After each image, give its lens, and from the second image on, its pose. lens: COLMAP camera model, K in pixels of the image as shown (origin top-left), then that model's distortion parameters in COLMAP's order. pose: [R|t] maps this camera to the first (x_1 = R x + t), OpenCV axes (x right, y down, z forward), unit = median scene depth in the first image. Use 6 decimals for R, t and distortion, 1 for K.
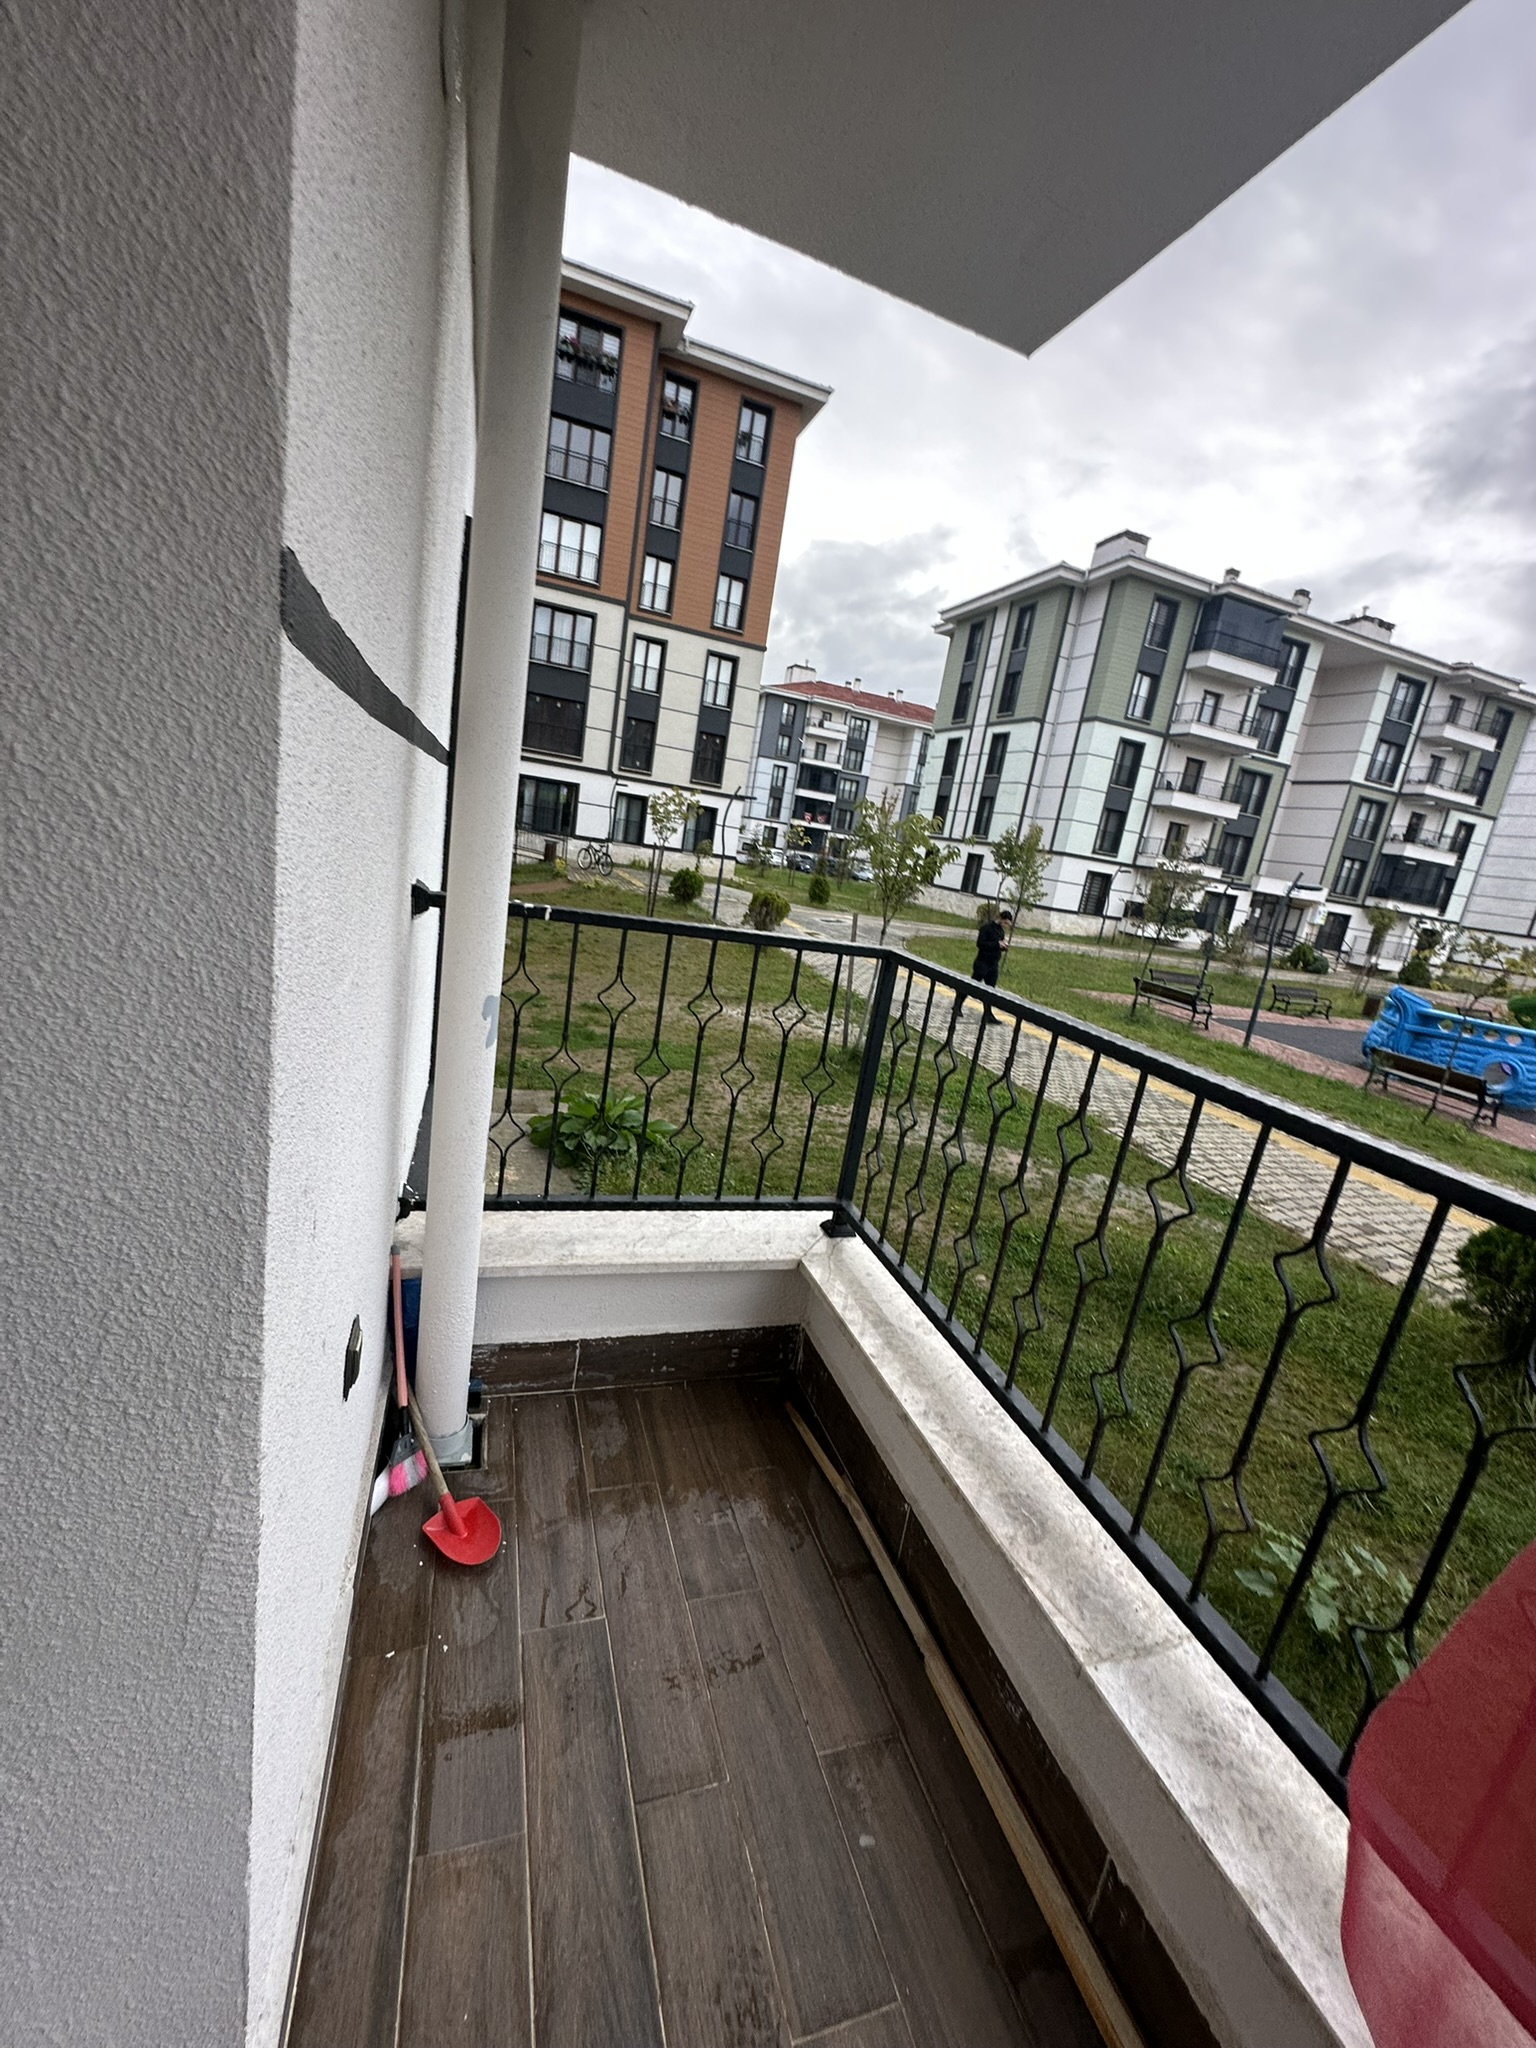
lens RADIAL K [[819.6, 0, 766.2], [0, 819.6, 1027.1], [0, 0, 1]] dist [-0.002641, 0.000954]
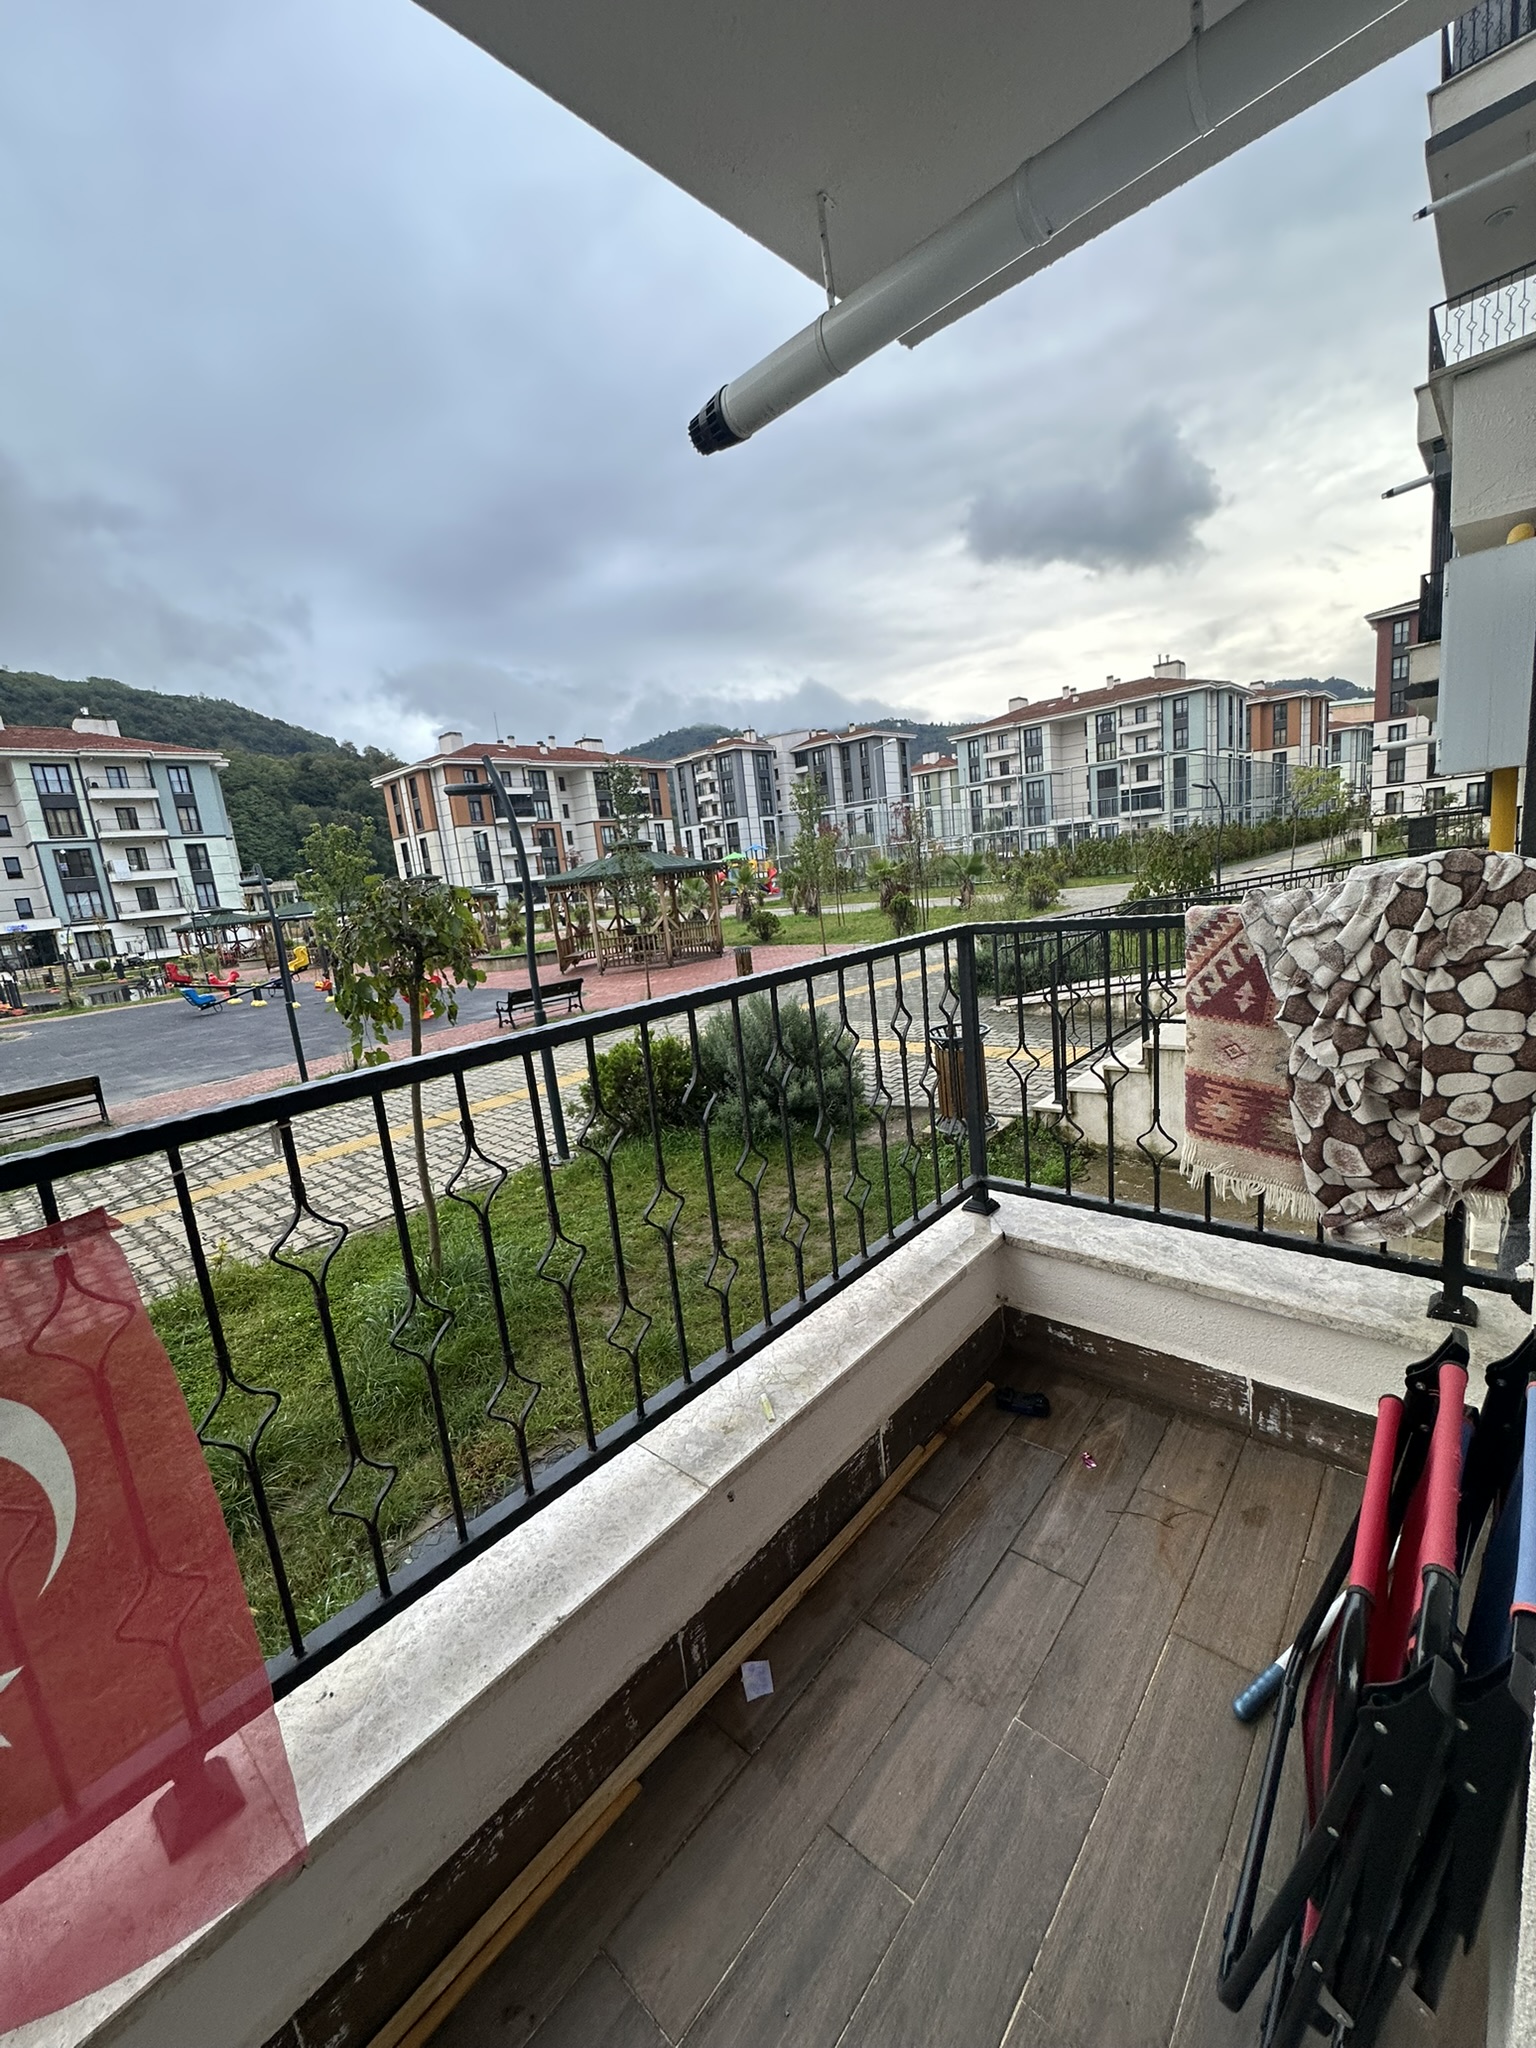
lens RADIAL K [[819.6, 0, 767.8], [0, 819.6, 1037.0], [0, 0, 1]] dist [-0.002641, 0.000954]
pose [[0.841510, -0.332016, 0.426176, -0.027231], [0.341691, 0.938132, 0.056171, 0.294026], [-0.418459, 0.098352, 0.902895, -1.182676]]
